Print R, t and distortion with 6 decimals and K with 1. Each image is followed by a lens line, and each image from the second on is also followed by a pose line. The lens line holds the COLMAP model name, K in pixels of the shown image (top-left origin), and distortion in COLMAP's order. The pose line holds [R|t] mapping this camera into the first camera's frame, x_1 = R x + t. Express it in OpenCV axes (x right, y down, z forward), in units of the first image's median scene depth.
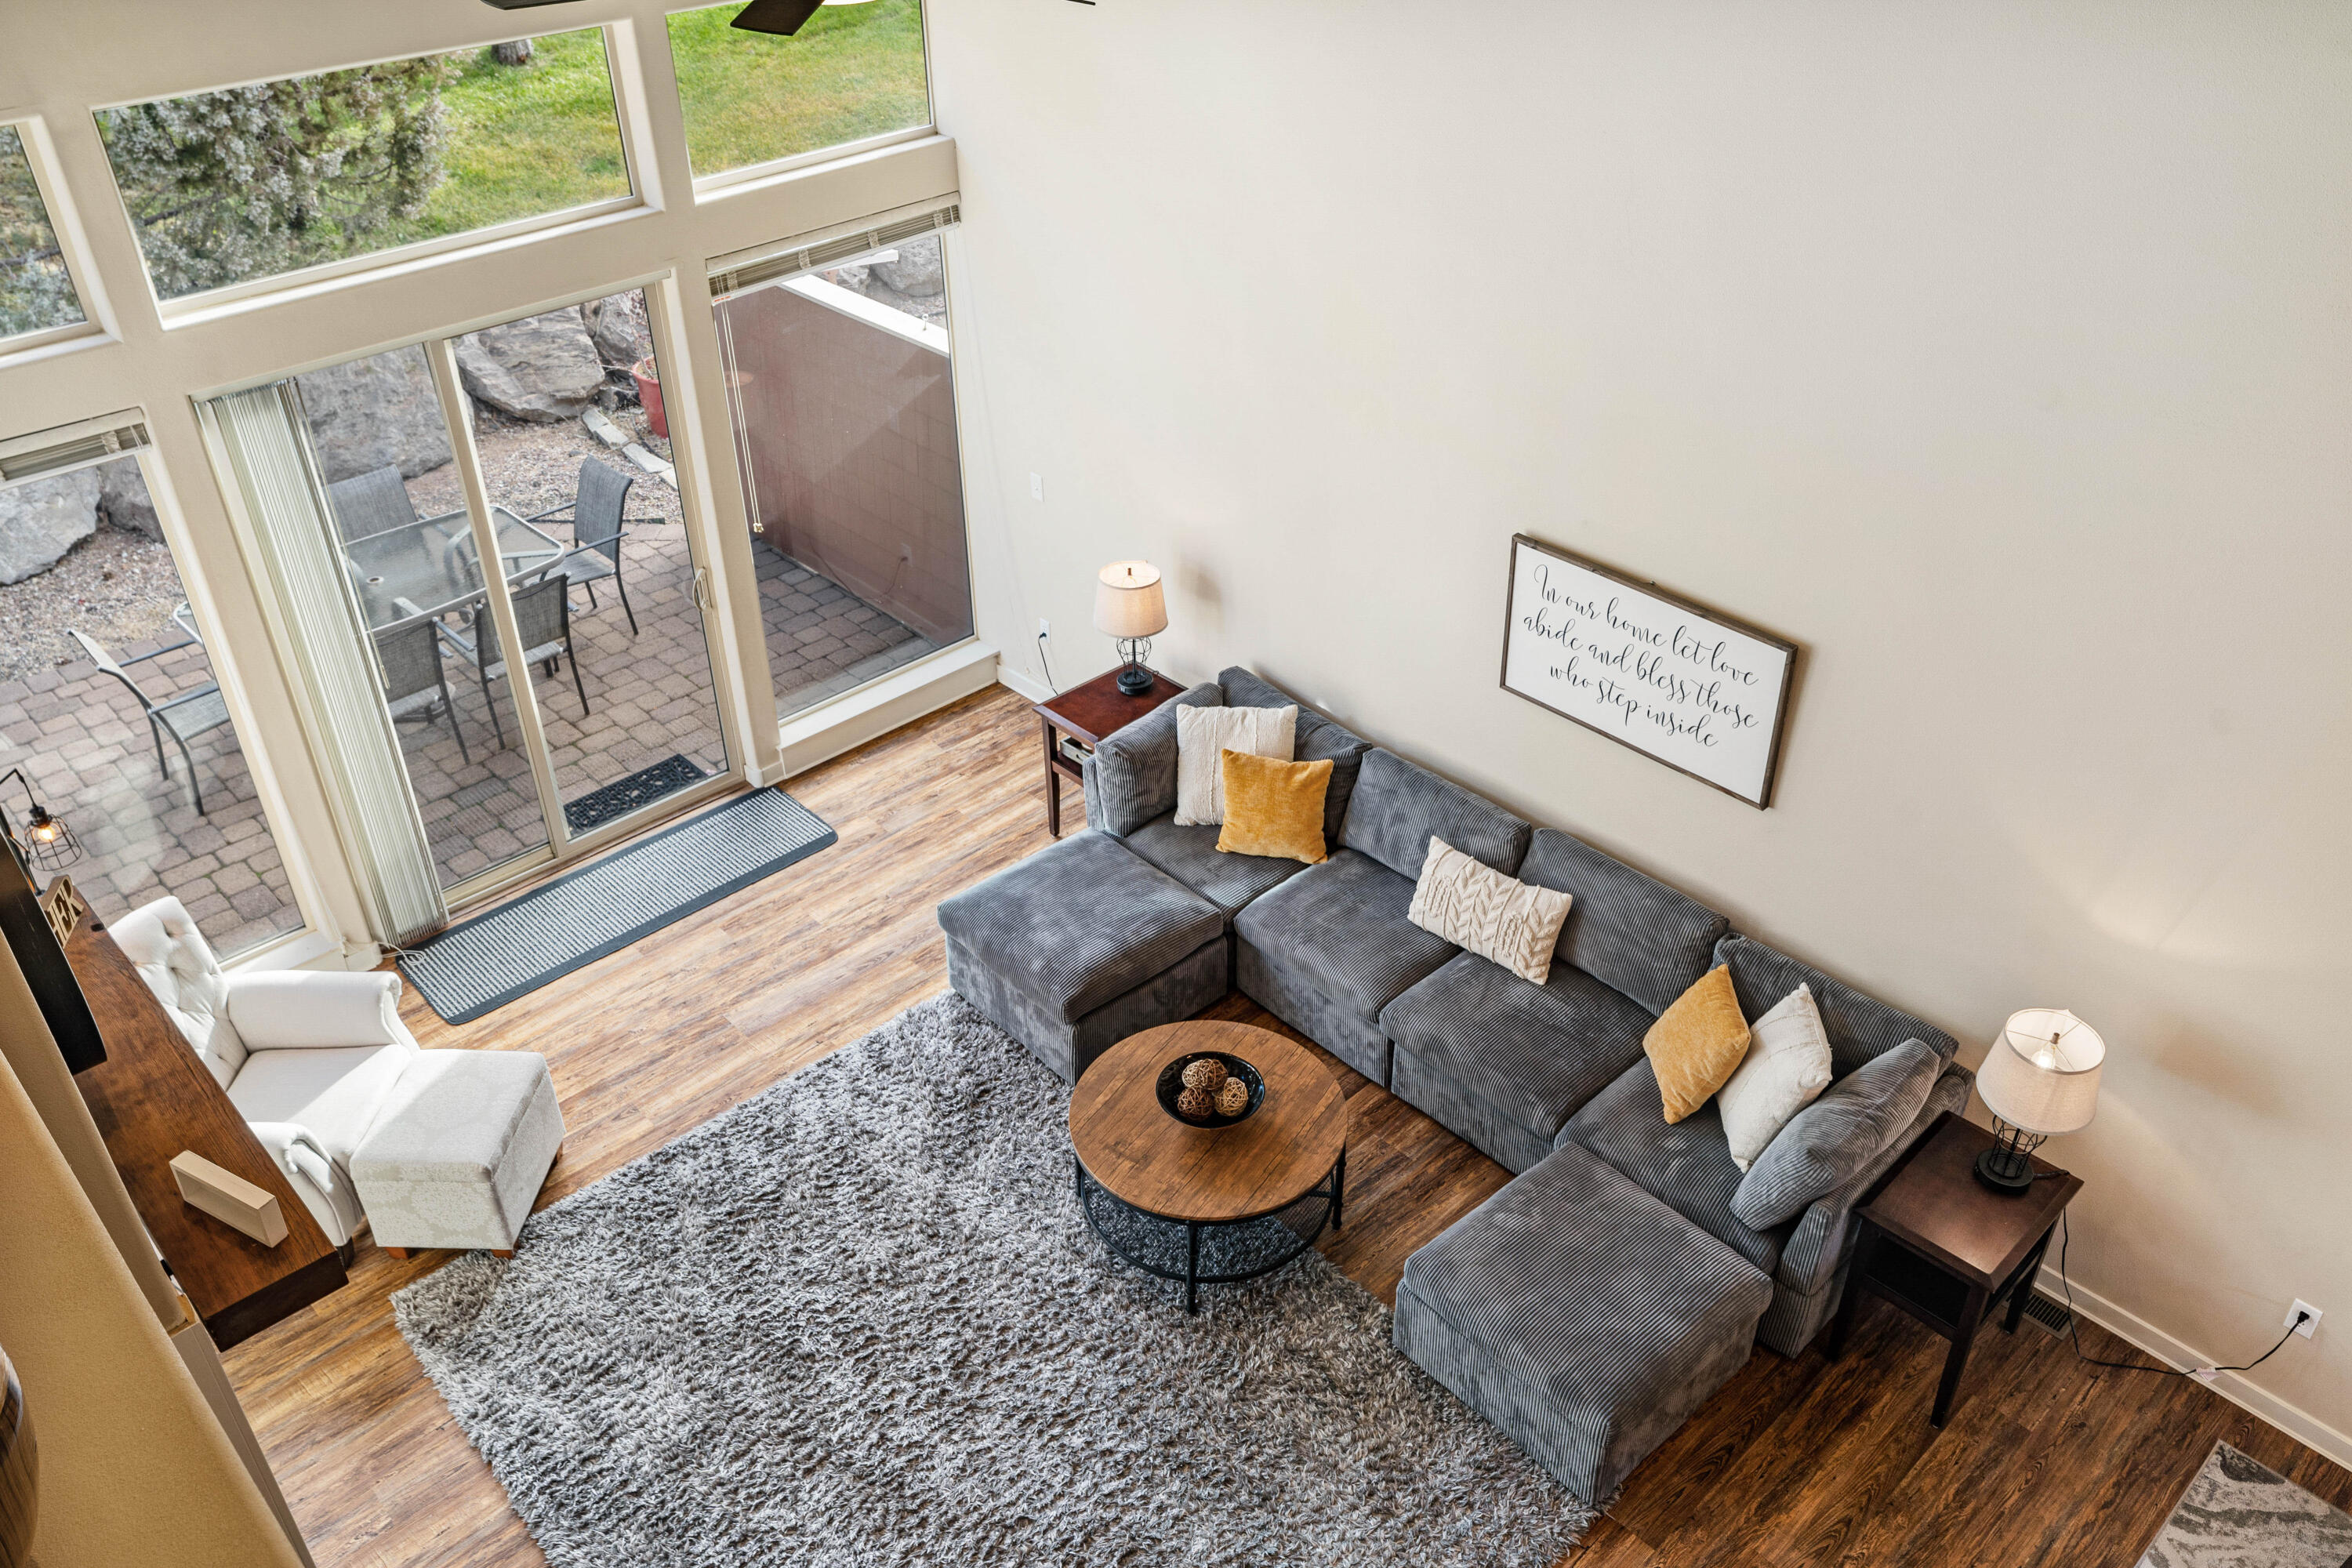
lens RADIAL K [[1824.6, 0, 1092.7], [0, 1824.6, 757.4], [0, 0, 1]] dist [0.030213, 0.000937]
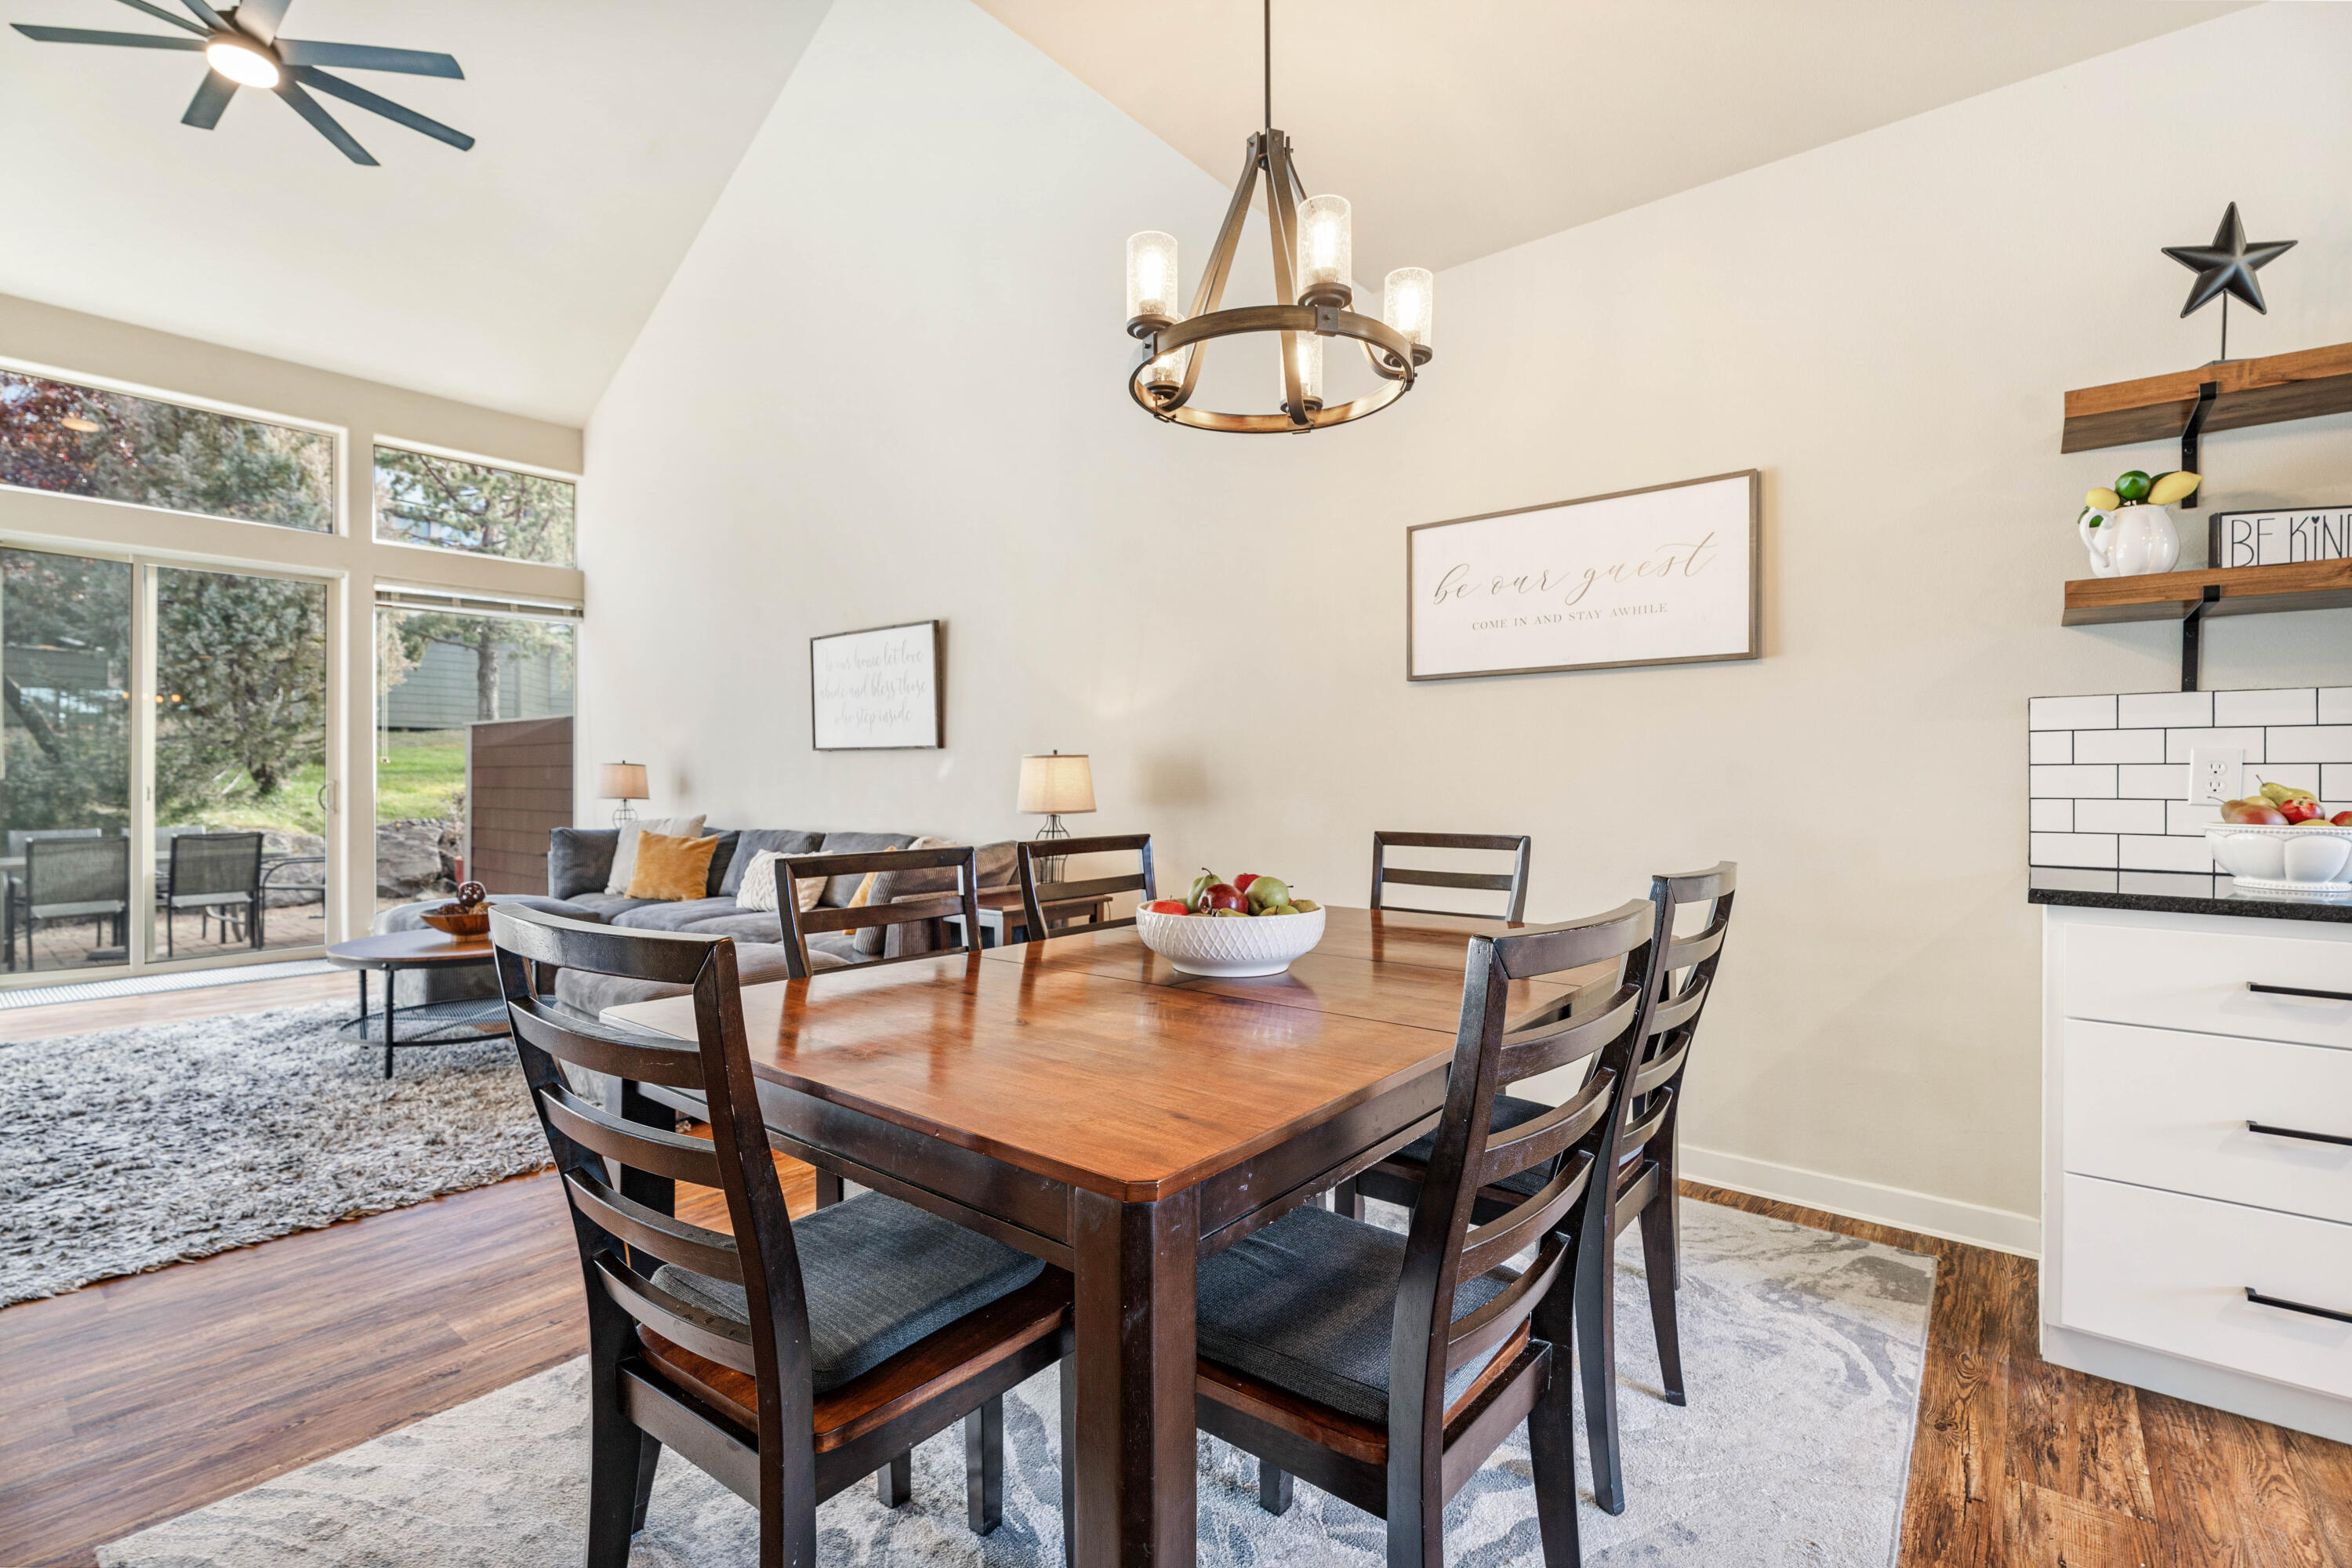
lens RADIAL K [[1061.8, 0, 1159.9], [0, 1061.8, 779.4], [0, 0, 1]] dist [0.002564, -0.000507]
pose [[0.989685, 0.033445, 0.139302, 0.393359], [0.051304, 0.825139, -0.562595, 0.499497], [-0.133760, 0.563939, 0.814912, 0.271039]]
